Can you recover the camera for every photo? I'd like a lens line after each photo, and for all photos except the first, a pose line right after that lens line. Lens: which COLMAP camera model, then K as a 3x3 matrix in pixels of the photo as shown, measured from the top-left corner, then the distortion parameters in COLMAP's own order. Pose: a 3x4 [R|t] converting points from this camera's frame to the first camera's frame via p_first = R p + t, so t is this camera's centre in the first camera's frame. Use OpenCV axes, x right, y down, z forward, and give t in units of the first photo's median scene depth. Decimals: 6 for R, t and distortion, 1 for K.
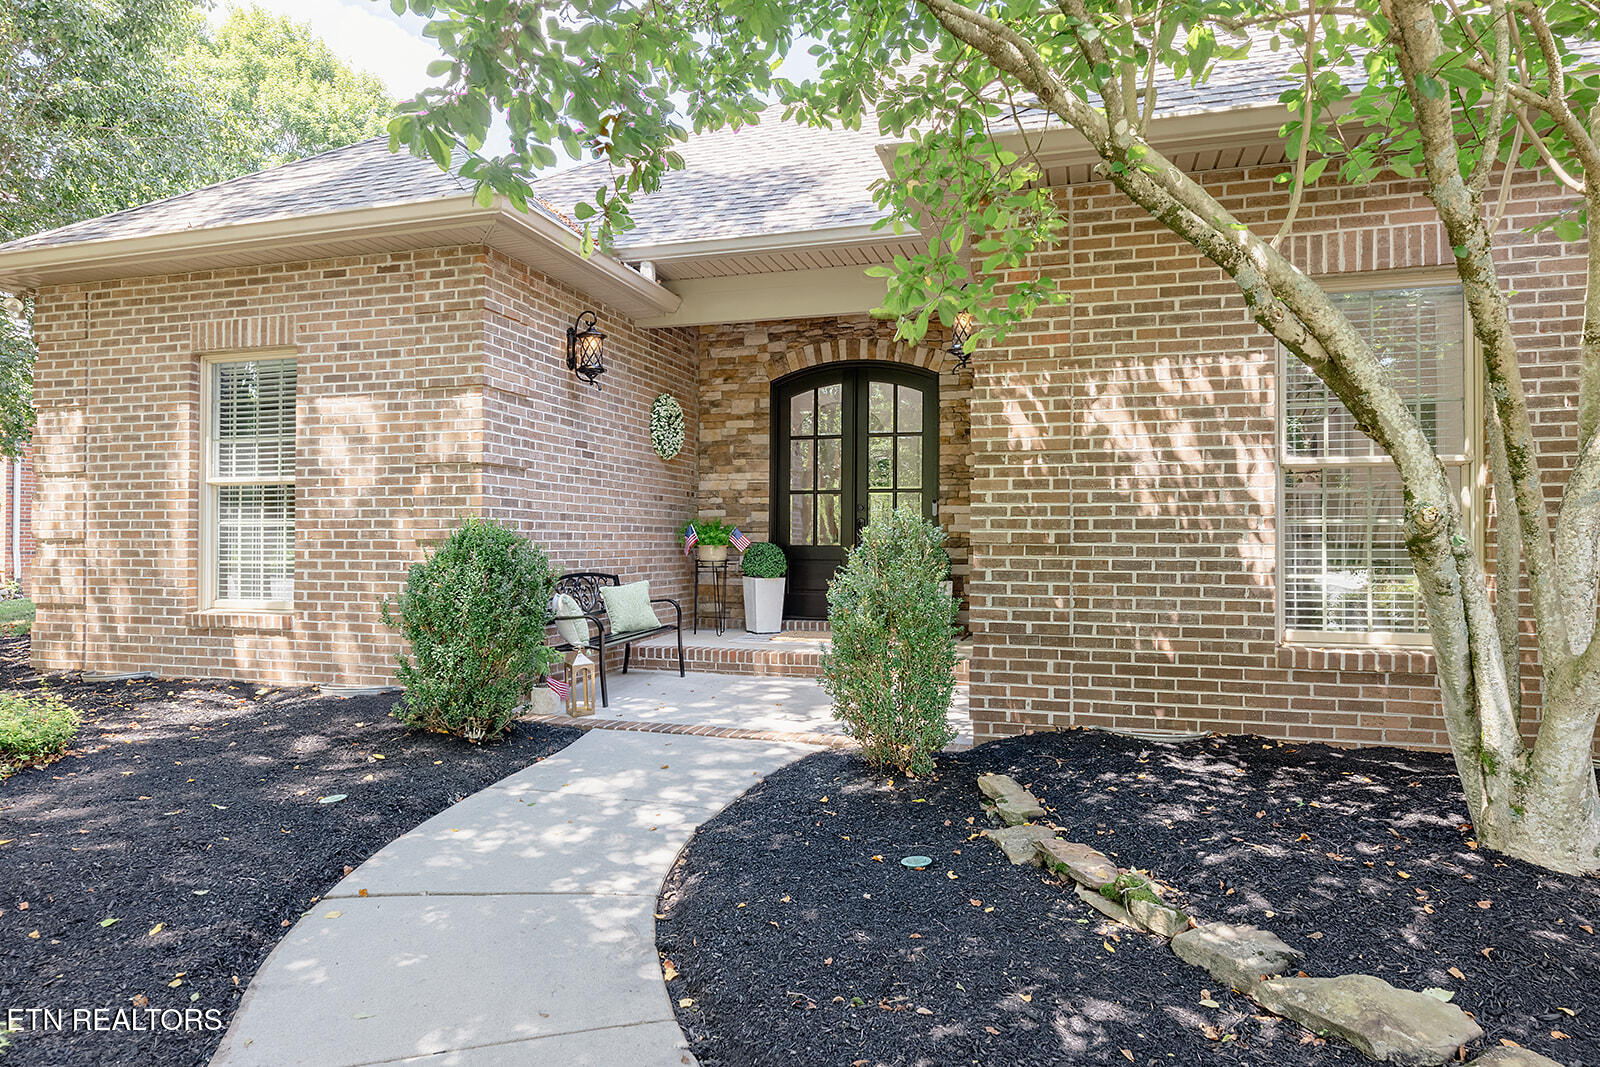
lens RADIAL K [[960.4, 0, 801.1], [0, 960.4, 530.8], [0, 0, 1]] dist [0.000985, 0.000007]
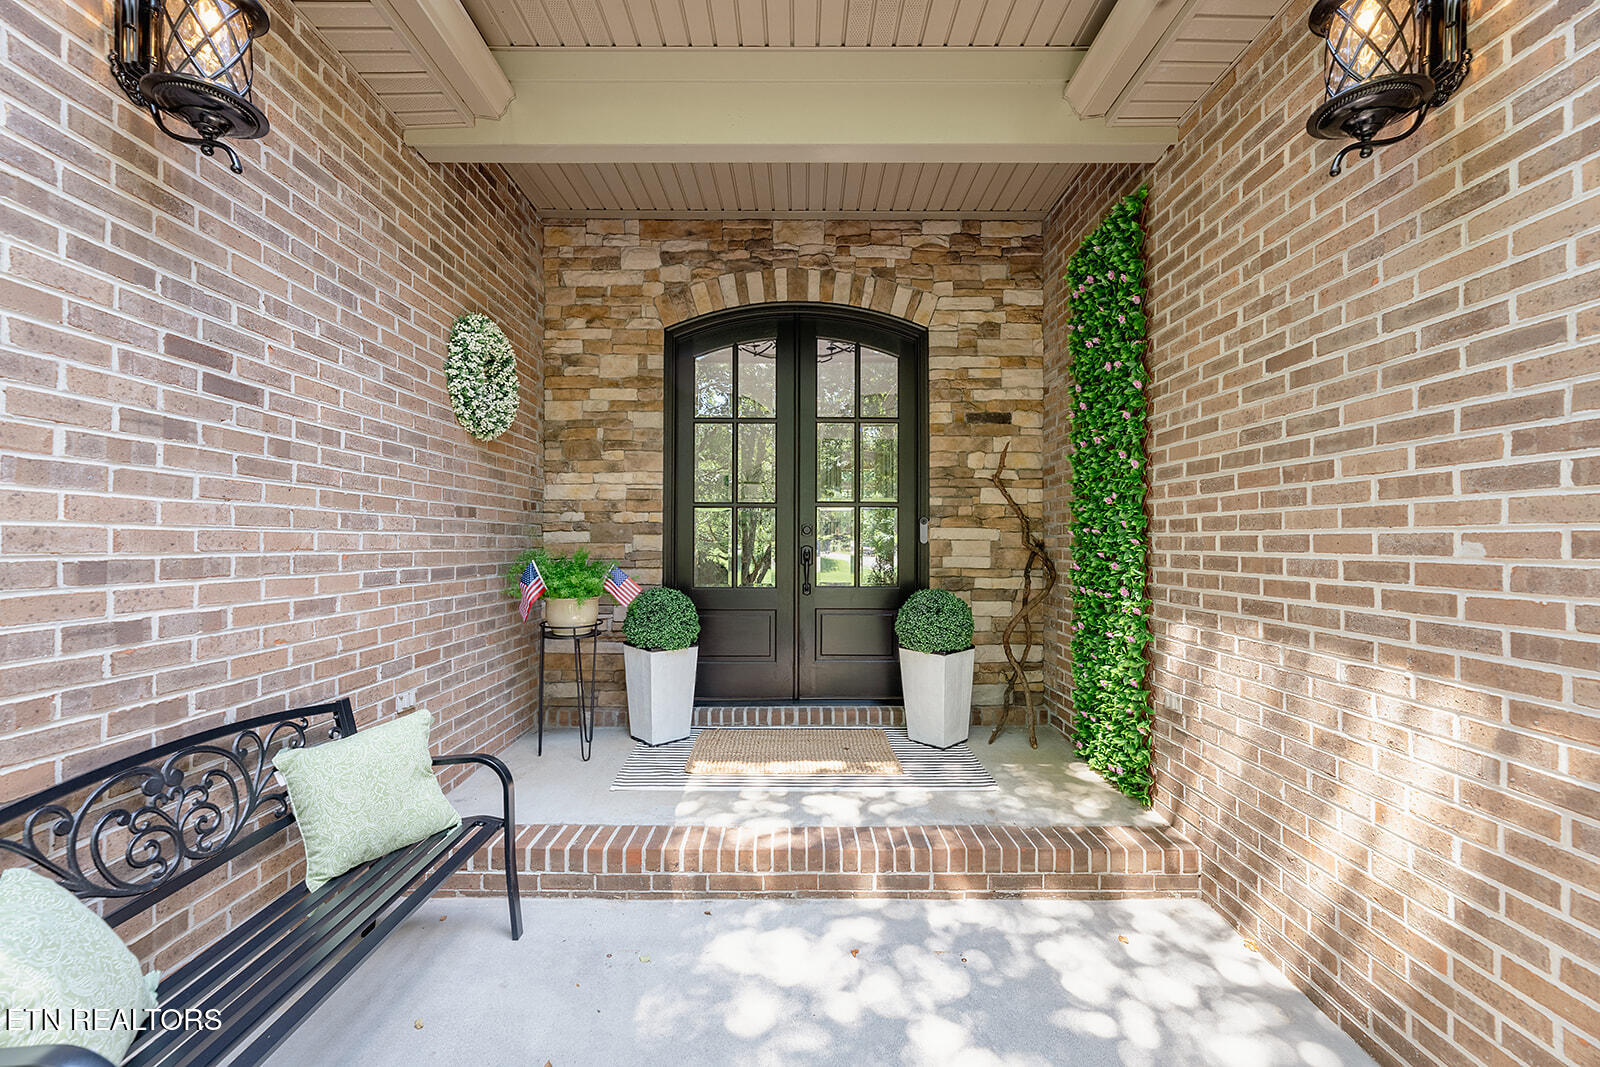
lens RADIAL K [[670.4, 0, 788.2], [0, 670.4, 546.2], [0, 0, 1]] dist [-0.012916, 0.000121]
pose [[0.965923, -0.001585, 0.258823, -0.068524], [-0.002736, 0.999863, 0.016333, -0.020376], [-0.258813, -0.016485, 0.965787, 0.562718]]
